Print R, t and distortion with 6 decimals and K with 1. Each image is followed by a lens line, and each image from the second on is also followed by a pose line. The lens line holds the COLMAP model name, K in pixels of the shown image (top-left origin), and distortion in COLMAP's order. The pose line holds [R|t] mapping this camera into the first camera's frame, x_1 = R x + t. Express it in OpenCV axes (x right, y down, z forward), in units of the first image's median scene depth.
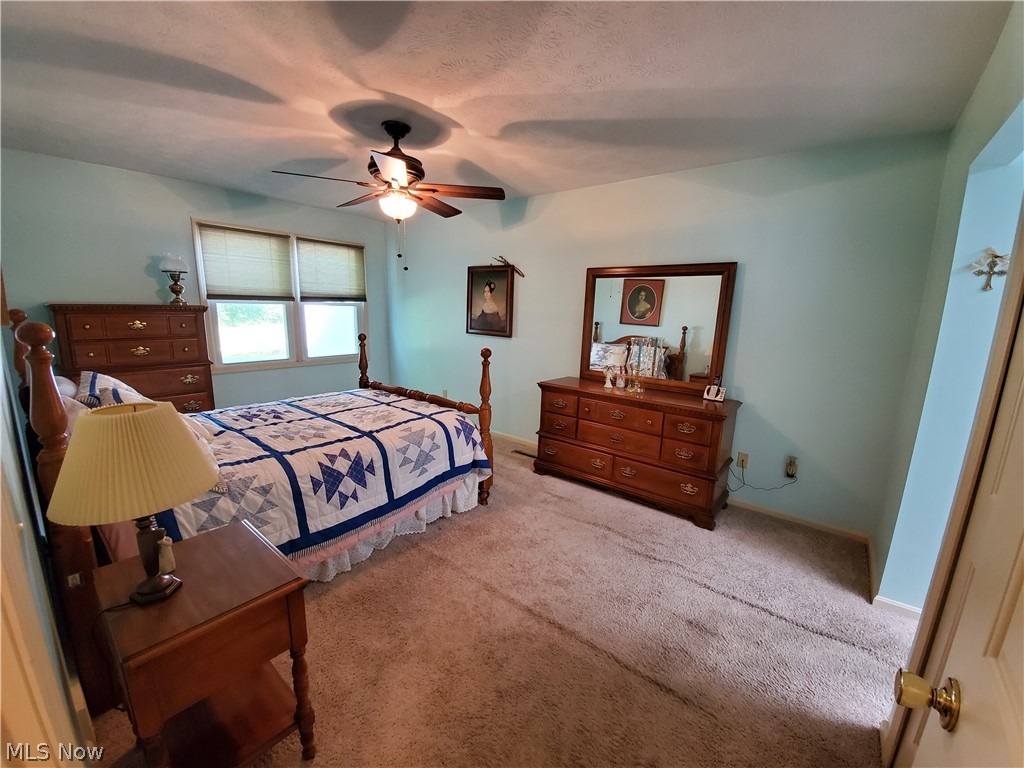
lens RADIAL K [[406.6, 0, 517.0], [0, 406.6, 386.6], [0, 0, 1]] dist [0.010329, -0.016183]
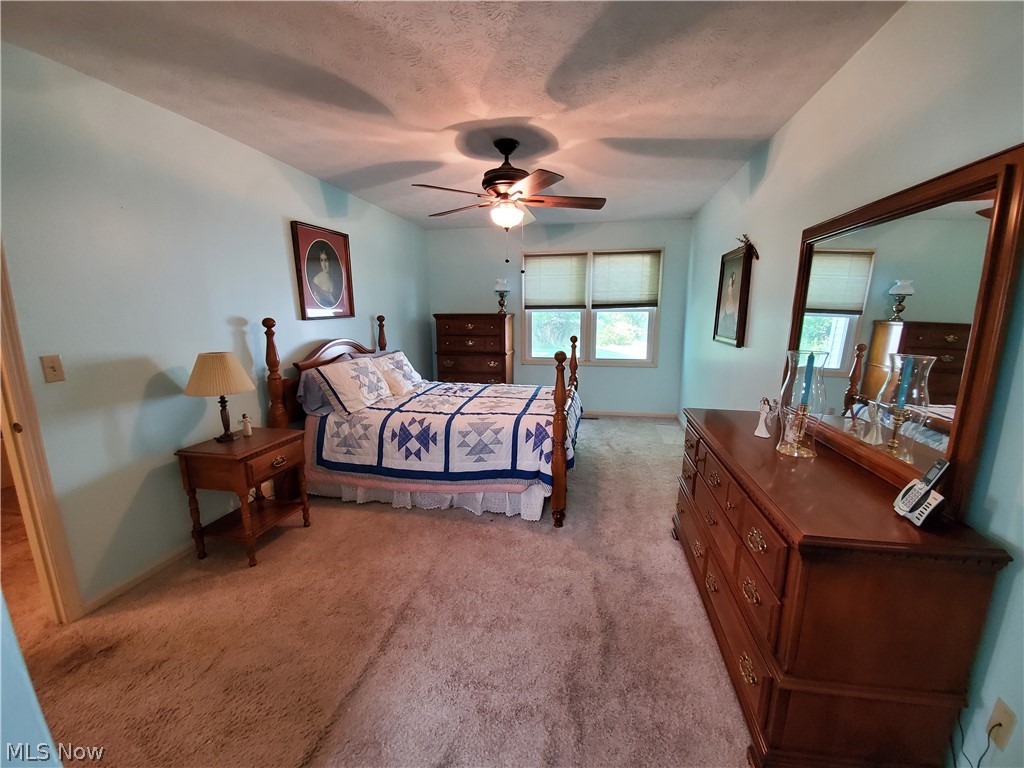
lens RADIAL K [[406.6, 0, 517.0], [0, 406.6, 386.6], [0, 0, 1]] dist [0.010329, -0.016183]
pose [[0.452425, 0.129262, -0.882385, 0.696856], [-0.153183, 0.985998, 0.065898, -0.064132], [0.878548, 0.105353, 0.465891, 0.529788]]
